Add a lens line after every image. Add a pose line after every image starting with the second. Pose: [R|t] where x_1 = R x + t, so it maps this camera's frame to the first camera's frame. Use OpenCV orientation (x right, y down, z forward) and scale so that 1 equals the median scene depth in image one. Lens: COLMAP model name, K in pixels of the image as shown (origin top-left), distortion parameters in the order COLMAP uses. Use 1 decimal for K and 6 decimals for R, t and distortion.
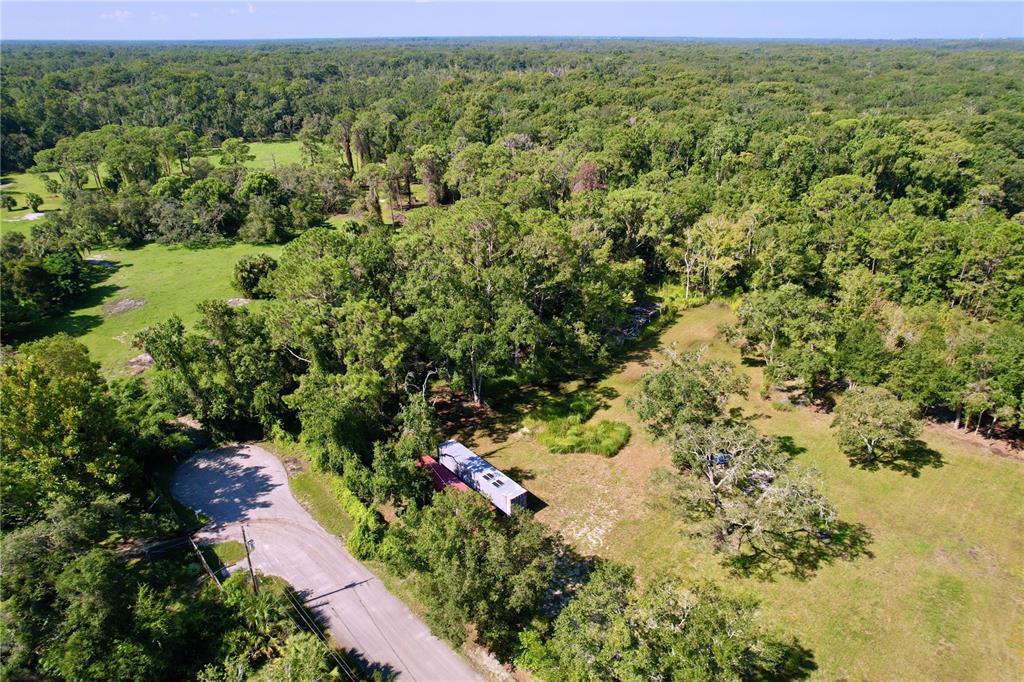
lens RADIAL K [[649.9, 0, 512.0], [0, 649.9, 341.0], [0, 0, 1]] dist [-0.081920, 0.069596]
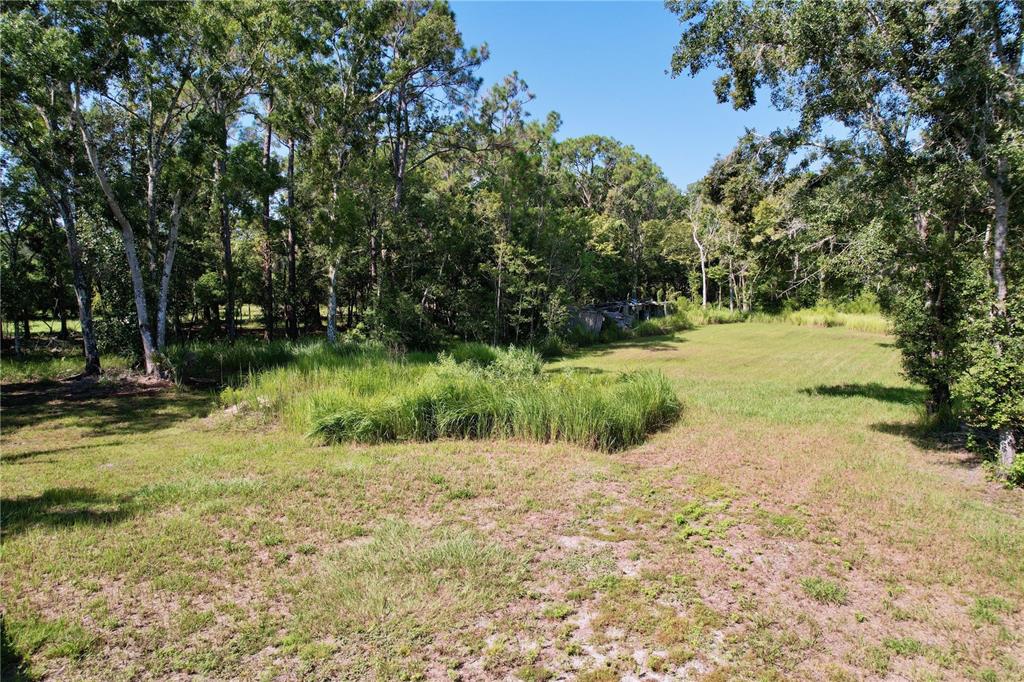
lens RADIAL K [[649.9, 0, 512.0], [0, 649.9, 341.0], [0, 0, 1]] dist [-0.081920, 0.069596]
pose [[0.996994, -0.012561, 0.076459, 0.083503], [0.037859, 0.939934, -0.339250, 0.169927], [-0.067605, 0.341125, 0.937584, 0.637025]]
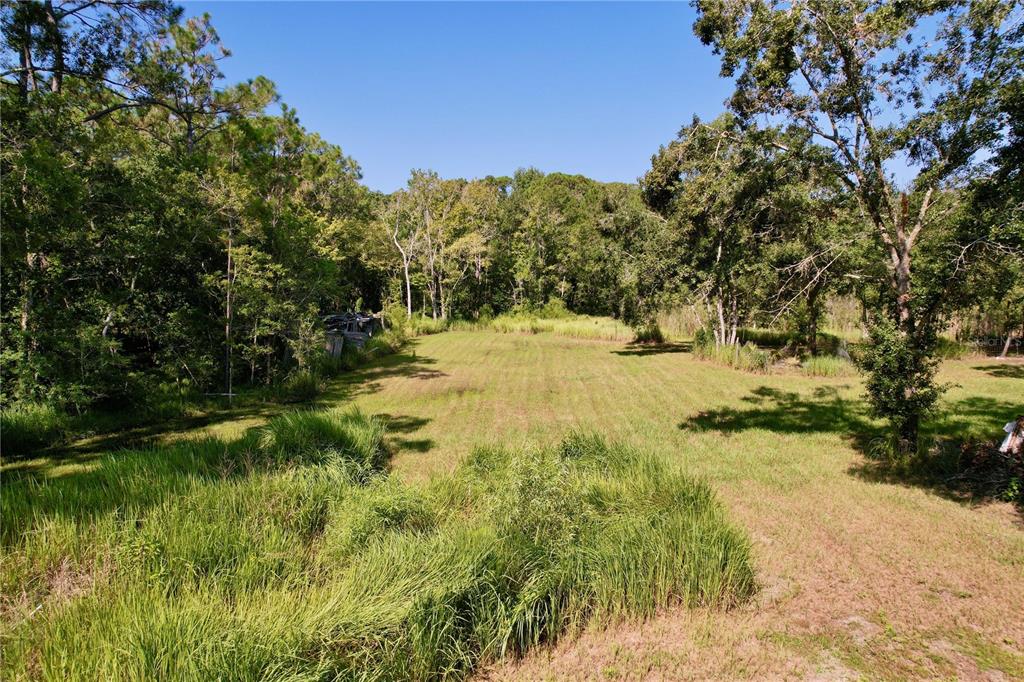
lens RADIAL K [[649.9, 0, 512.0], [0, 649.9, 341.0], [0, 0, 1]] dist [-0.081920, 0.069596]
pose [[0.796615, -0.060622, 0.601440, 0.036200], [0.261566, 0.931558, -0.252552, 0.120878], [-0.544966, 0.358503, 0.757950, 0.723662]]
